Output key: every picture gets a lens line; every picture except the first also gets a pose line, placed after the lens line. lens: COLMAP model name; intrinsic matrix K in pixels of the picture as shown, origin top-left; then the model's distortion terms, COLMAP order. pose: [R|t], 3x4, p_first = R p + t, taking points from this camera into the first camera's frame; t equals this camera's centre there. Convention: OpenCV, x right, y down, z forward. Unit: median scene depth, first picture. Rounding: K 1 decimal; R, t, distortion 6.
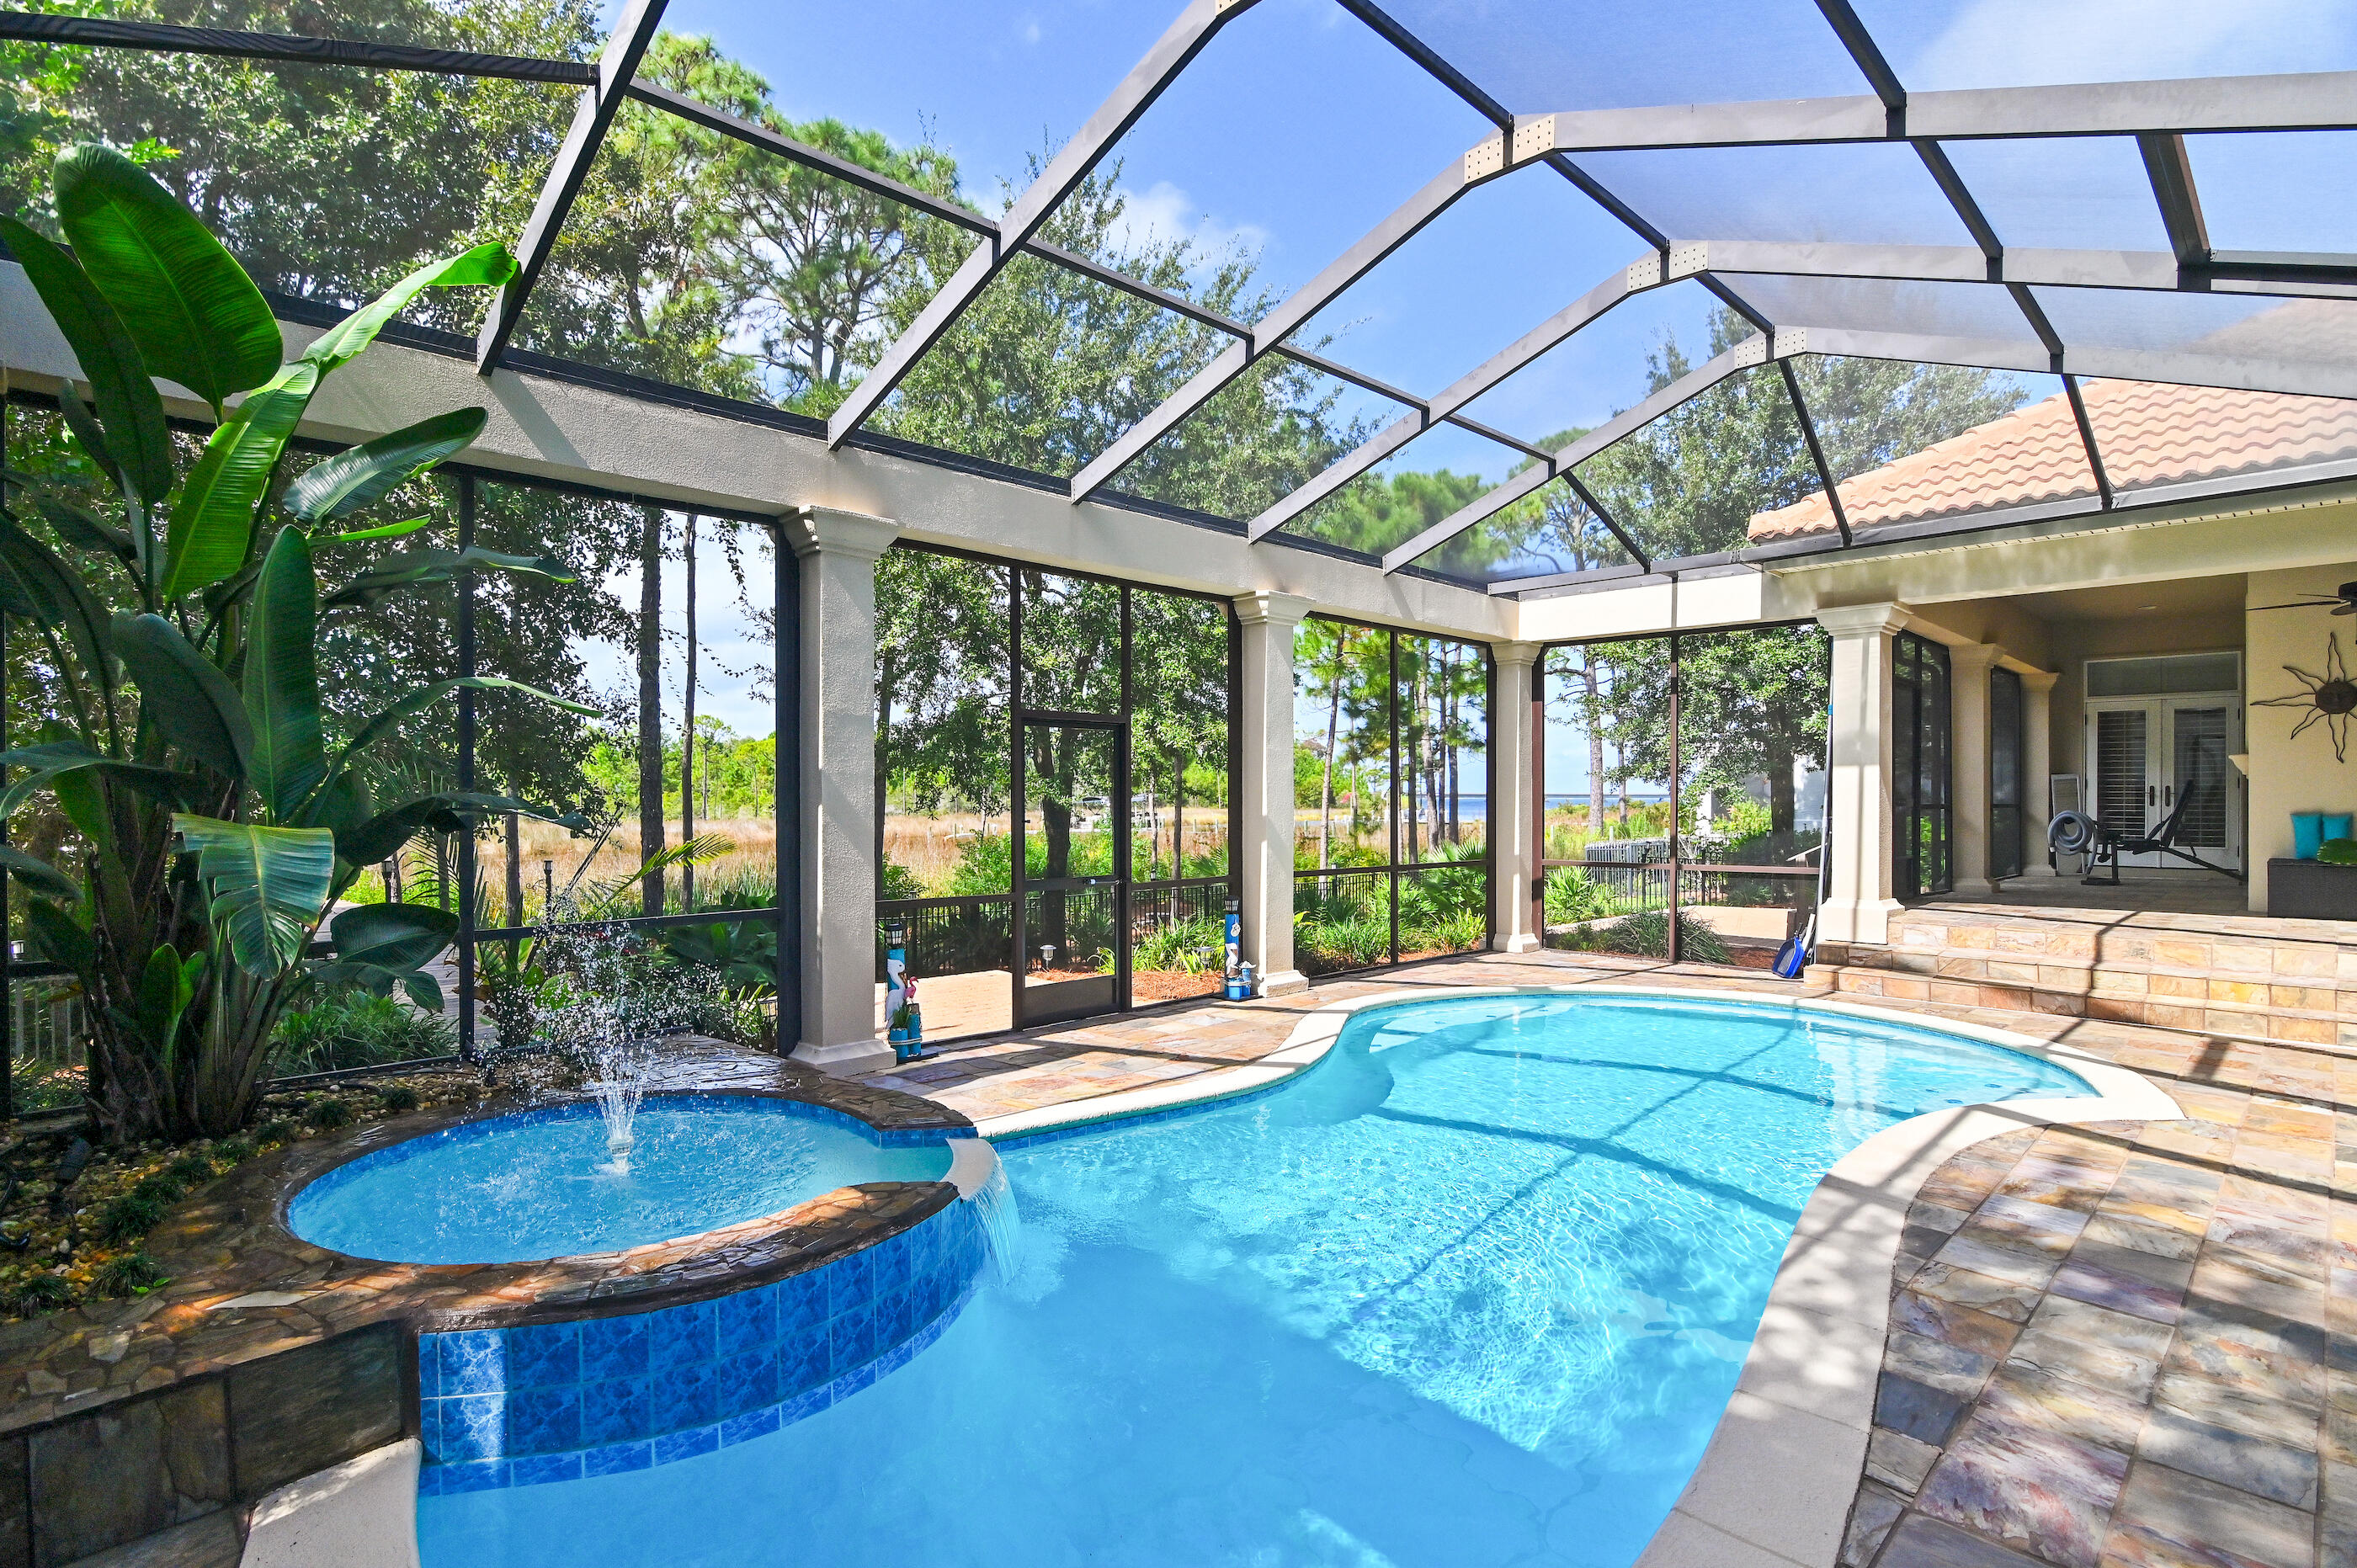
lens RADIAL K [[1183.6, 0, 1189.0], [0, 1183.6, 811.0], [0, 0, 1]] dist [-0.020324, 0.000890]
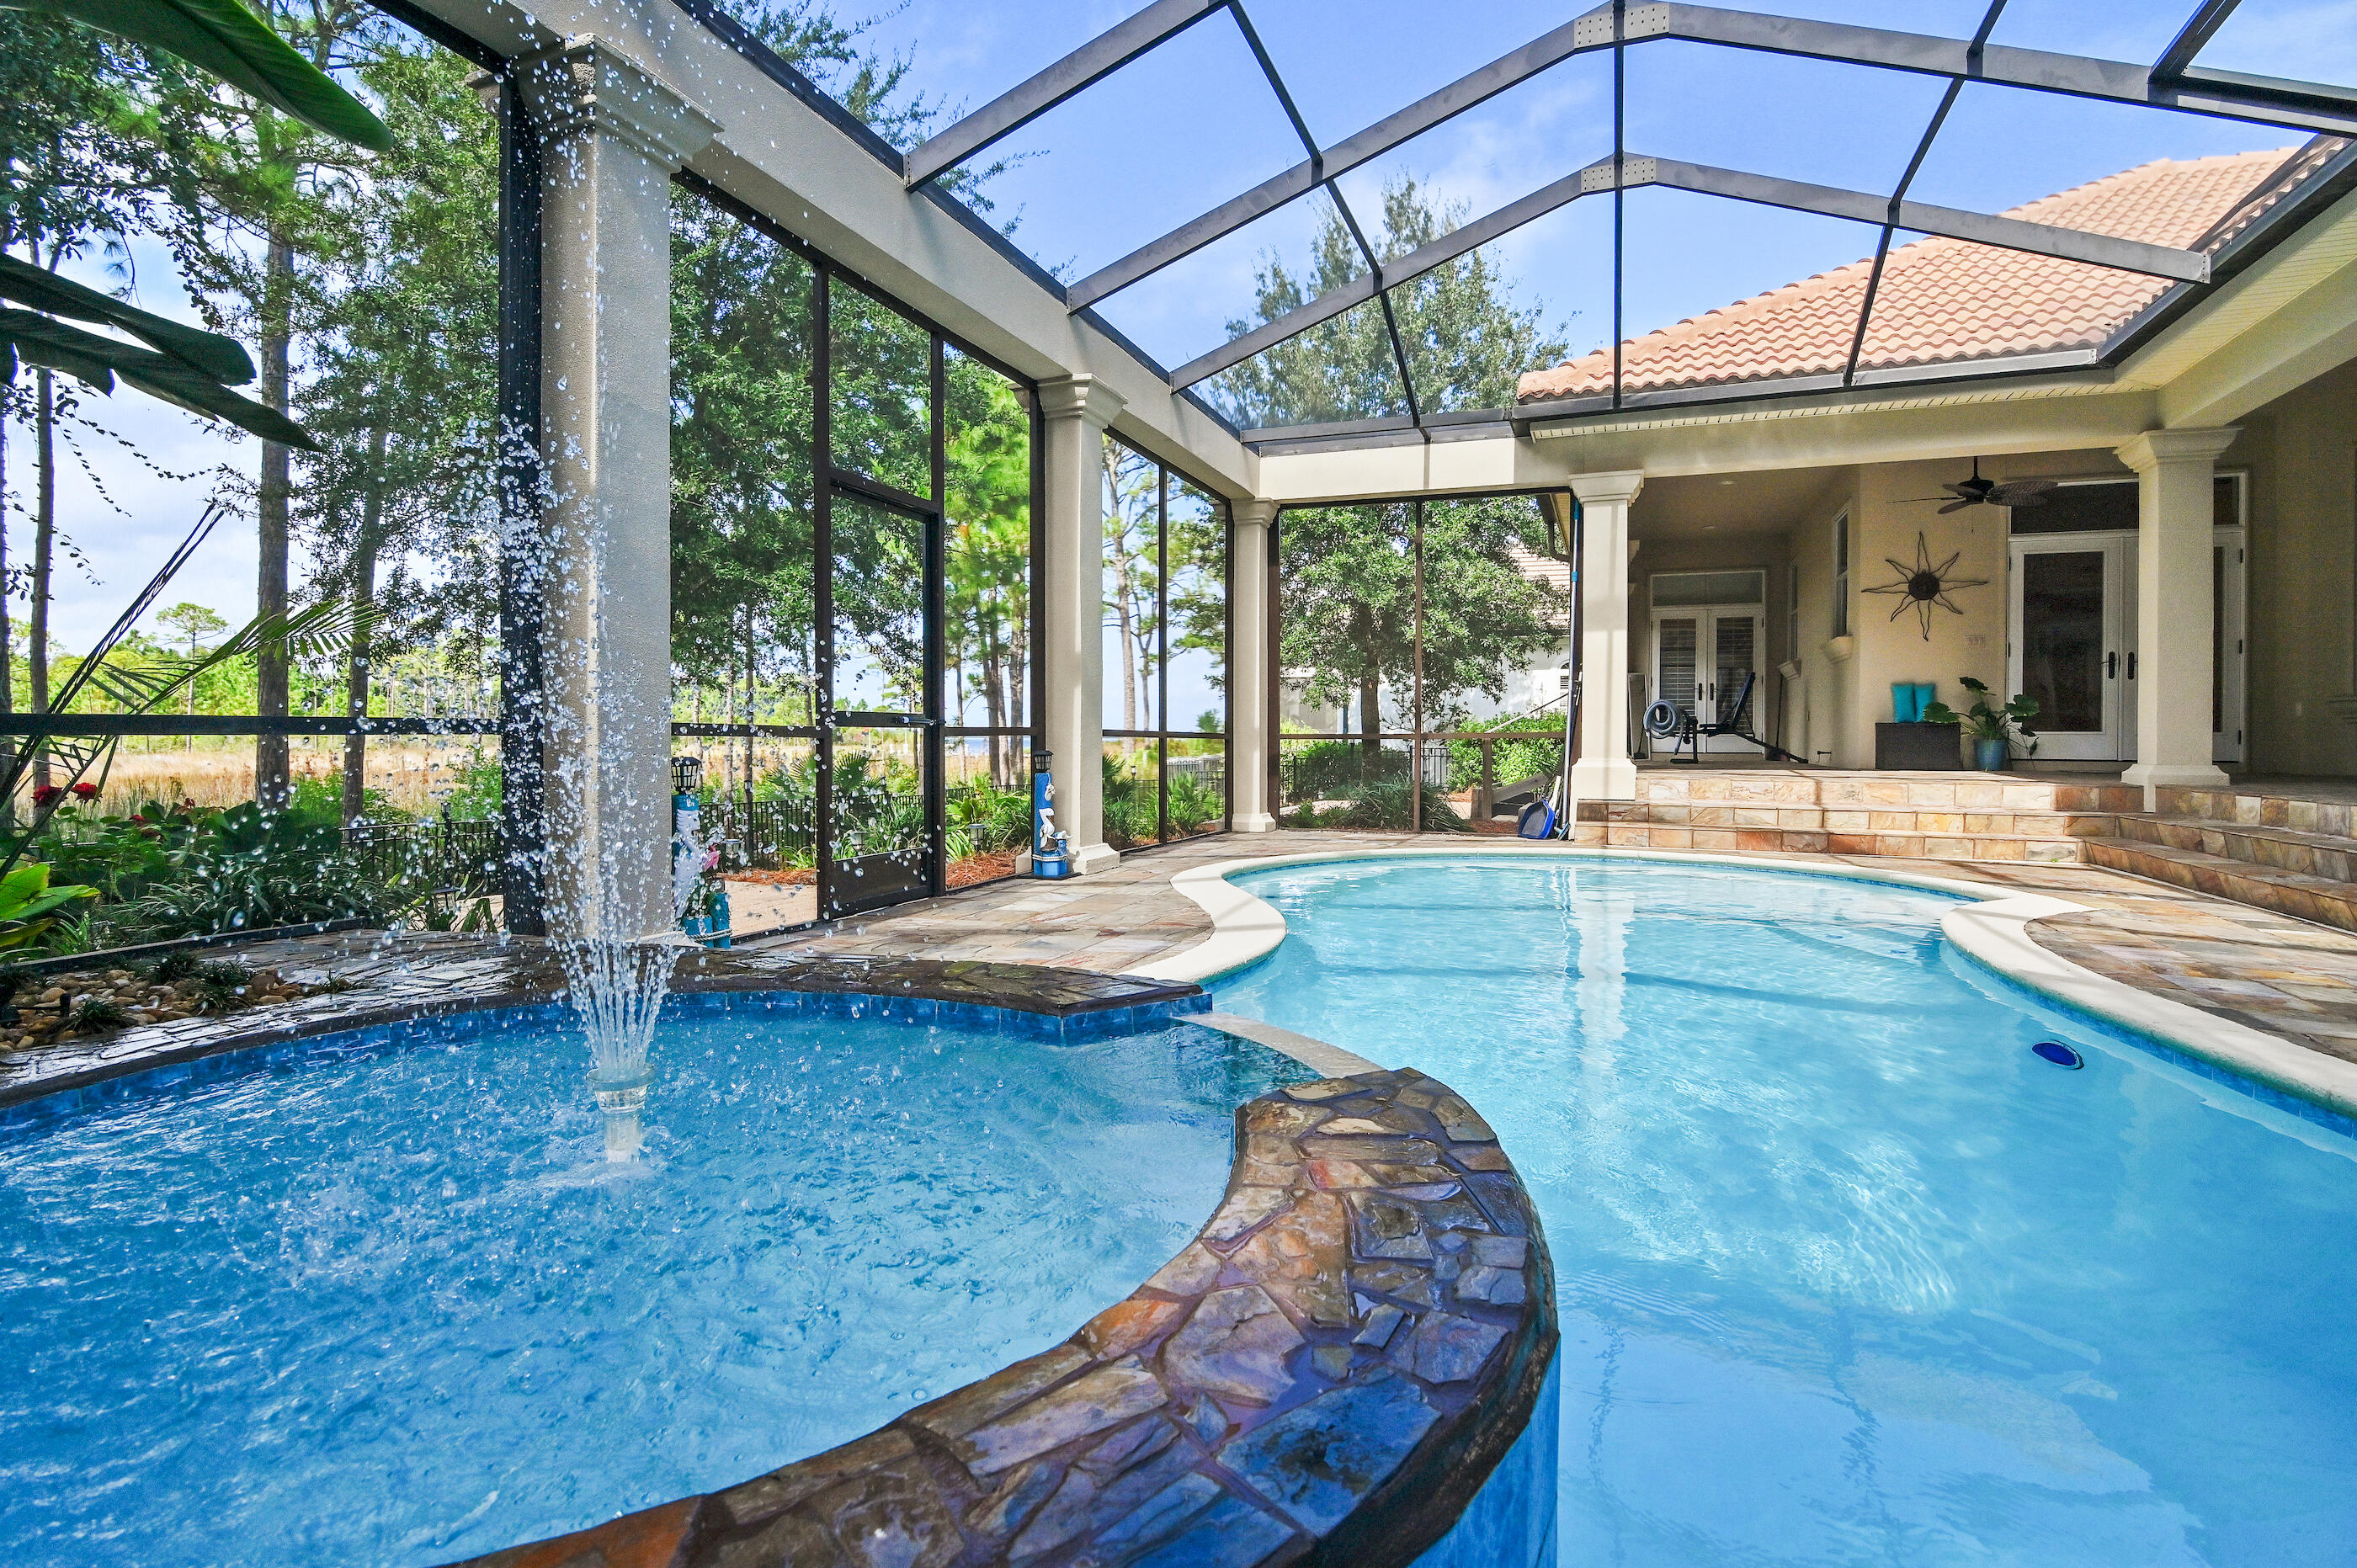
lens RADIAL K [[1166.7, 0, 1179.8], [0, 1166.7, 765.1], [0, 0, 1]] dist [-0.005001, -0.011121]
pose [[0.908923, -0.006375, 0.416915, -0.199948], [0.003163, 0.999960, 0.008395, 0.071812], [-0.416952, -0.006311, 0.908907, 0.228581]]
